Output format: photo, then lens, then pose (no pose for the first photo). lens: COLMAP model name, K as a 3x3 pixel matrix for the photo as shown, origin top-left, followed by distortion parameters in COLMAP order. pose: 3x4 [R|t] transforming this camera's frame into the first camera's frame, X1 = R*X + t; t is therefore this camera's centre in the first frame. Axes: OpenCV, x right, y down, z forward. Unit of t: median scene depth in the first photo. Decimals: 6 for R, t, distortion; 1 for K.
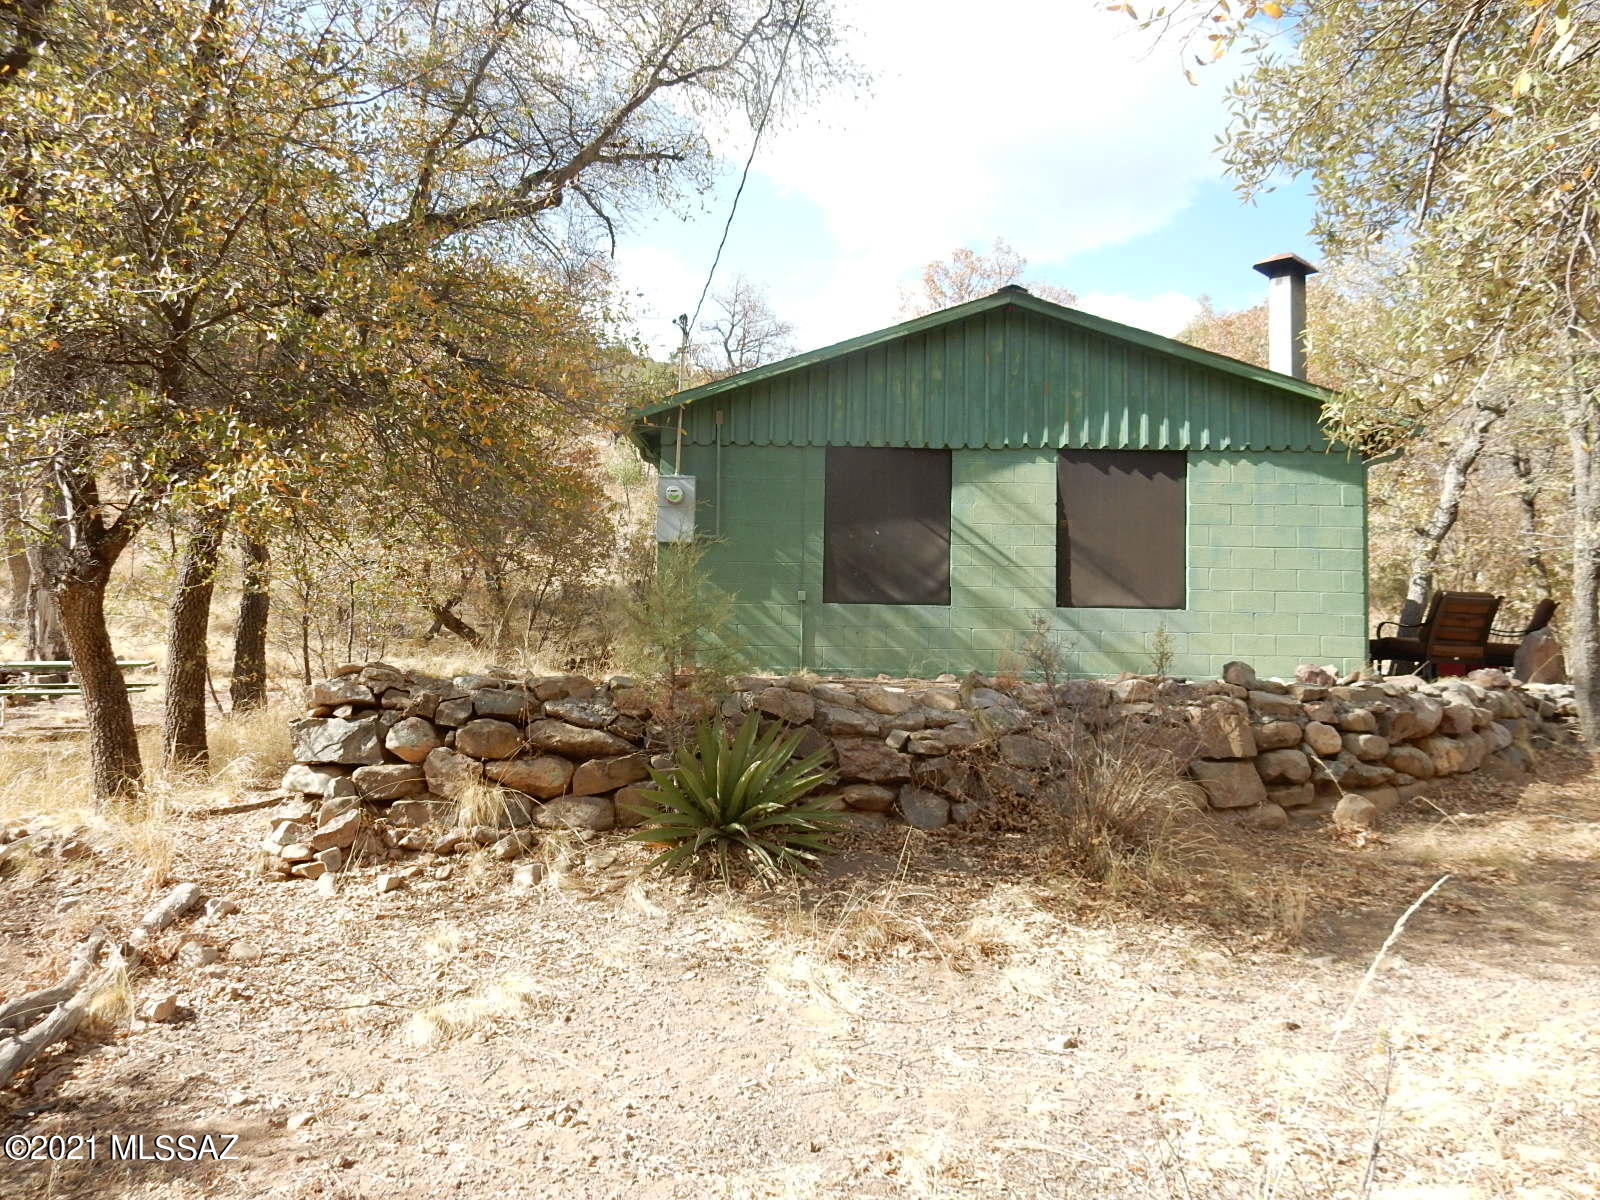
lens RADIAL K [[1197.0, 0, 770.1], [0, 1197.0, 631.9], [0, 0, 1]] dist [-0.006076, 0.001429]
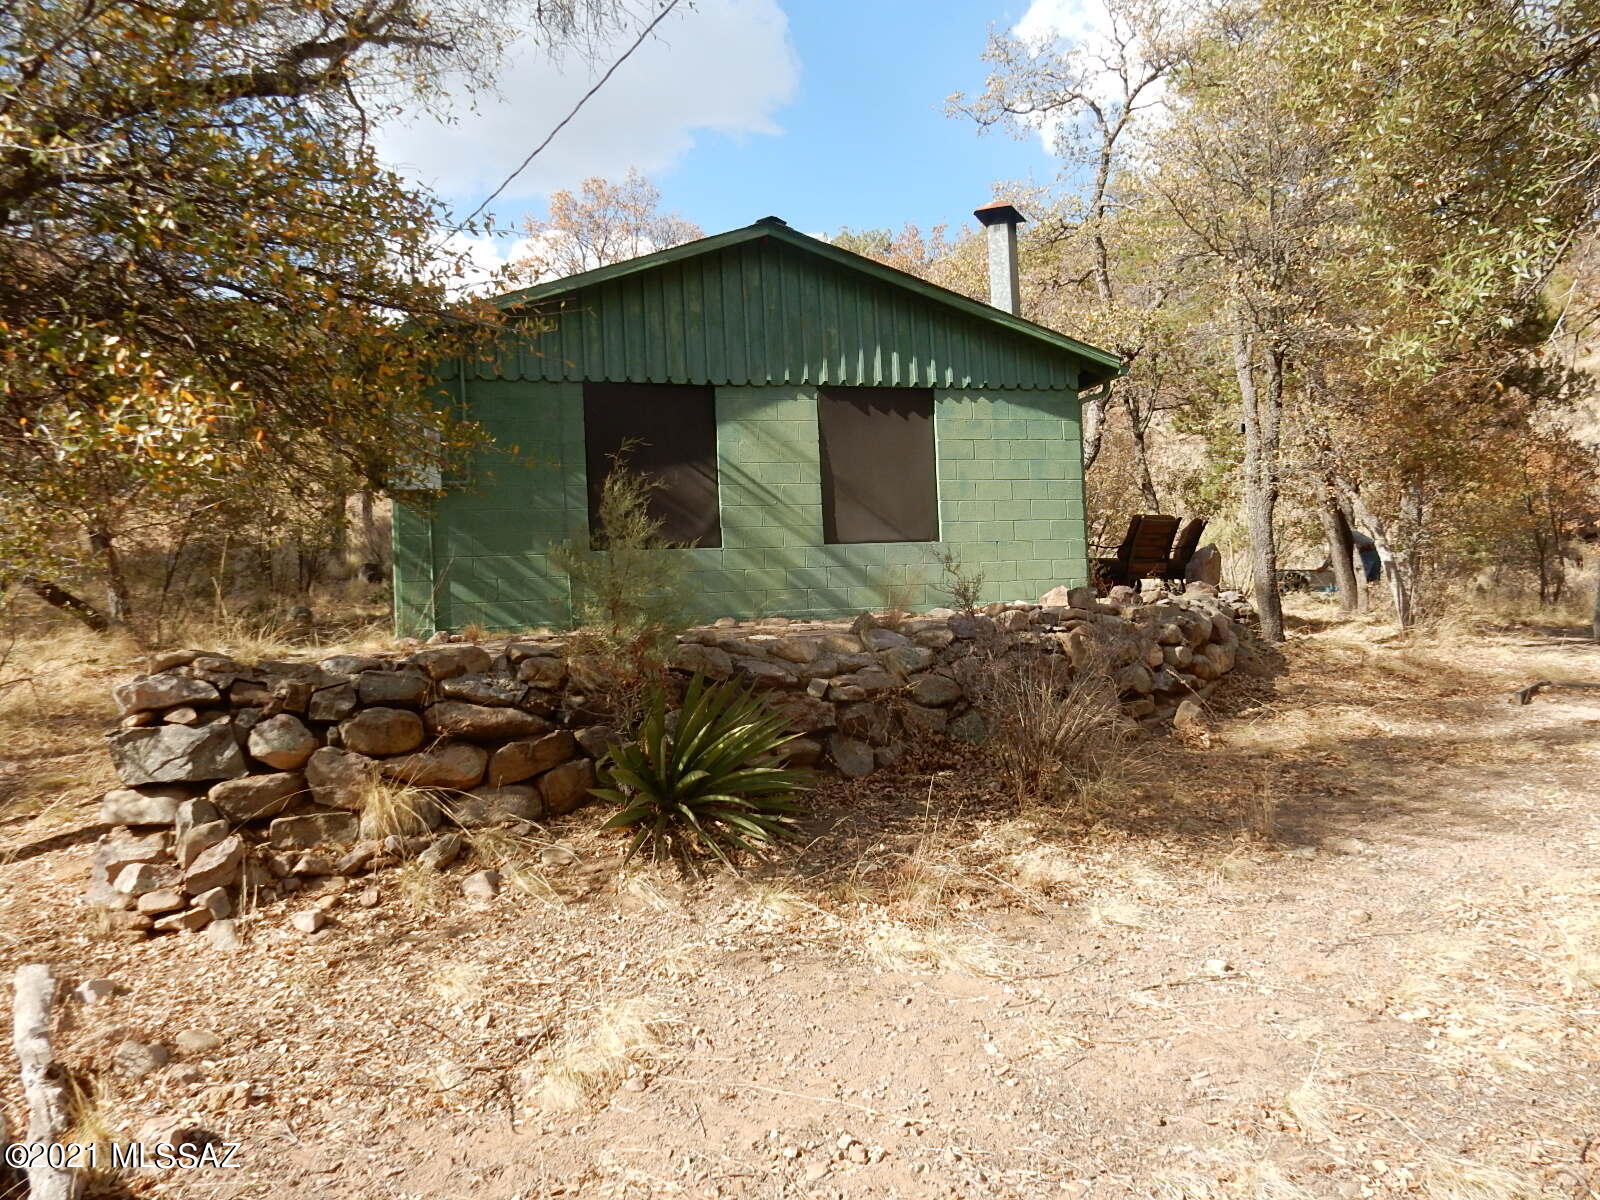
lens RADIAL K [[1197.0, 0, 770.1], [0, 1197.0, 631.9], [0, 0, 1]] dist [-0.006076, 0.001429]
pose [[0.922945, -0.071336, 0.378263, -0.291145], [0.052890, 0.996859, 0.058946, -0.013907], [-0.381280, -0.034397, 0.923819, 0.129088]]
